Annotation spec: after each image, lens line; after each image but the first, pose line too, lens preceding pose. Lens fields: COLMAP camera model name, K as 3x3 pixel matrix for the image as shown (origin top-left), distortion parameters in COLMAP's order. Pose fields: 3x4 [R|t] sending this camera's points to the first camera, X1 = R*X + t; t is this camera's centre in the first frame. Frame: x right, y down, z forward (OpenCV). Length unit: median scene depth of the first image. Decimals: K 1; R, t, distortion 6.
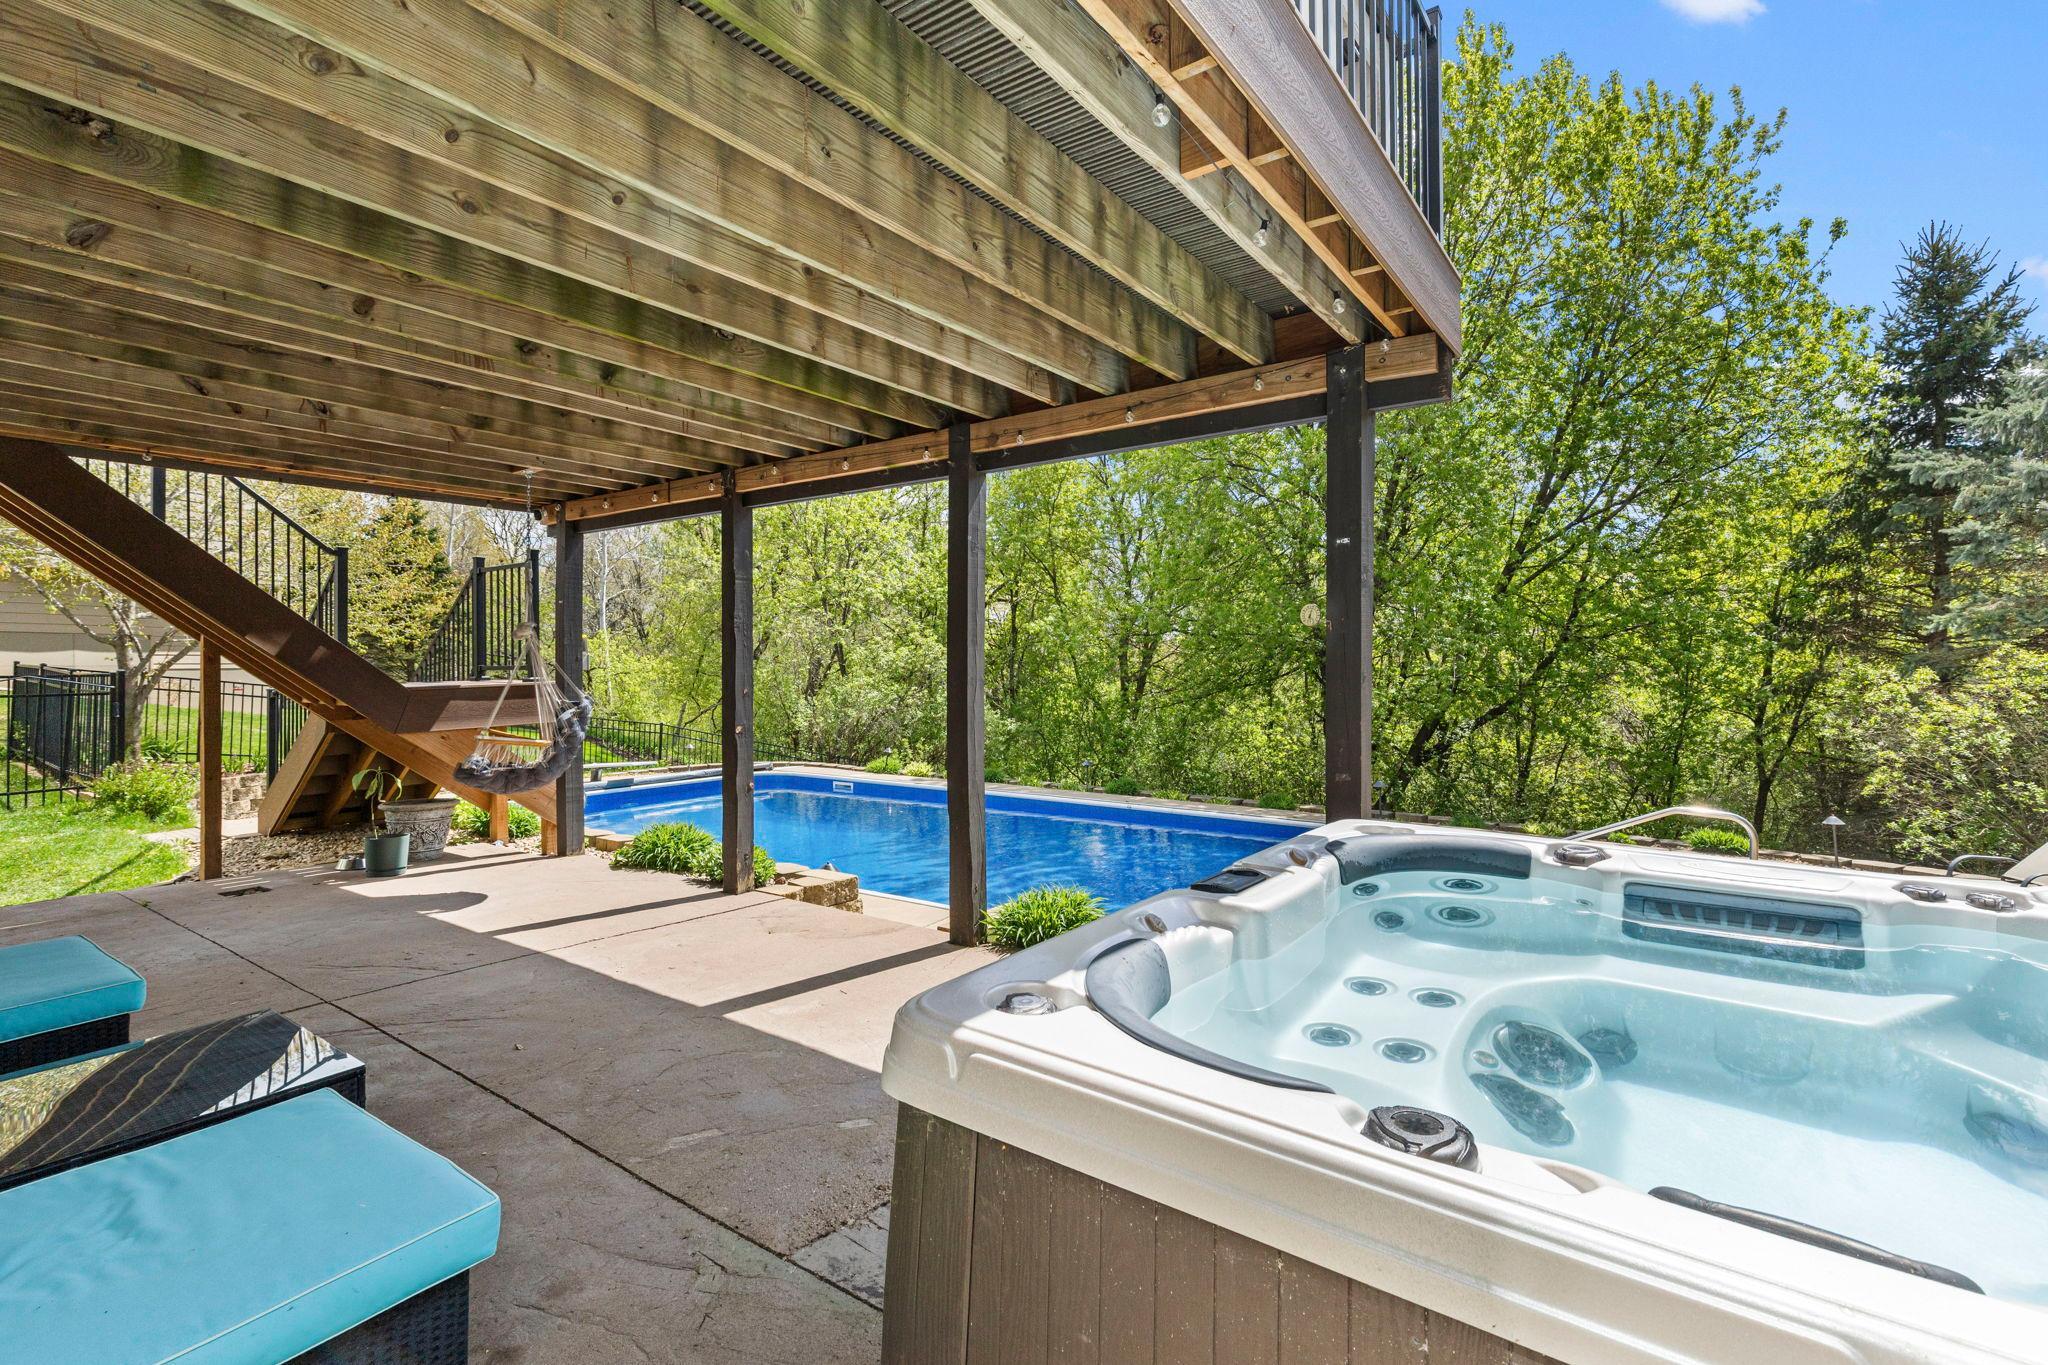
lens RADIAL K [[935.4, 0, 1030.6], [0, 935.4, 668.6], [0, 0, 1]] dist [0.008760, -0.000181]
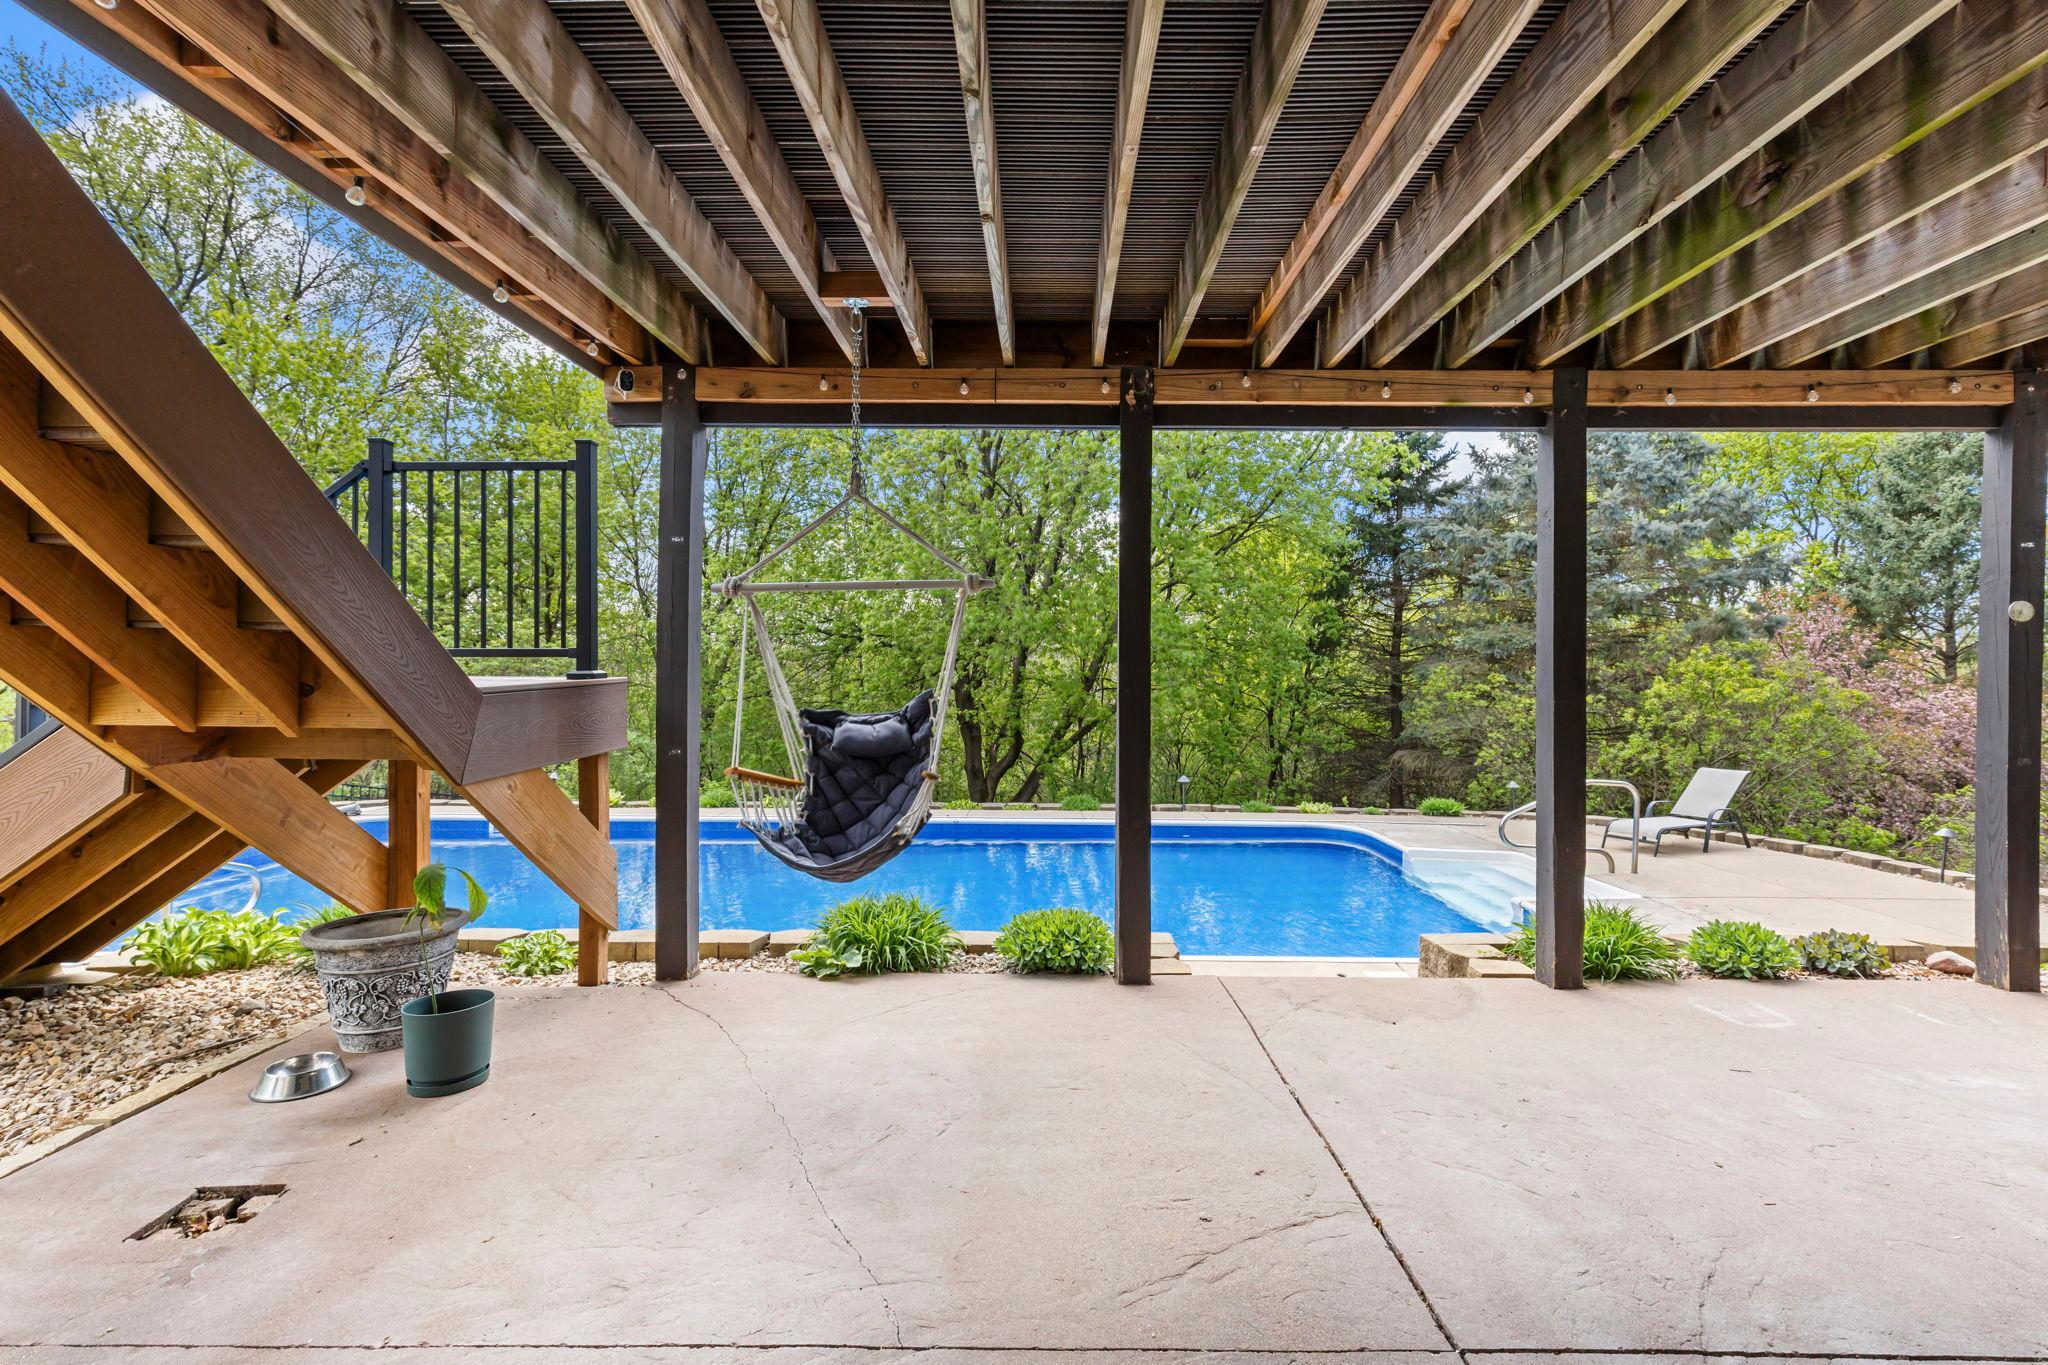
lens RADIAL K [[935.4, 0, 1029.8], [0, 935.4, 688.3], [0, 0, 1]] dist [0.008760, -0.000181]
pose [[0.810036, -0.001905, 0.586377, -0.736567], [-0.002878, 0.999970, 0.007225, 0.015458], [-0.586373, -0.007540, 0.810006, 0.462789]]
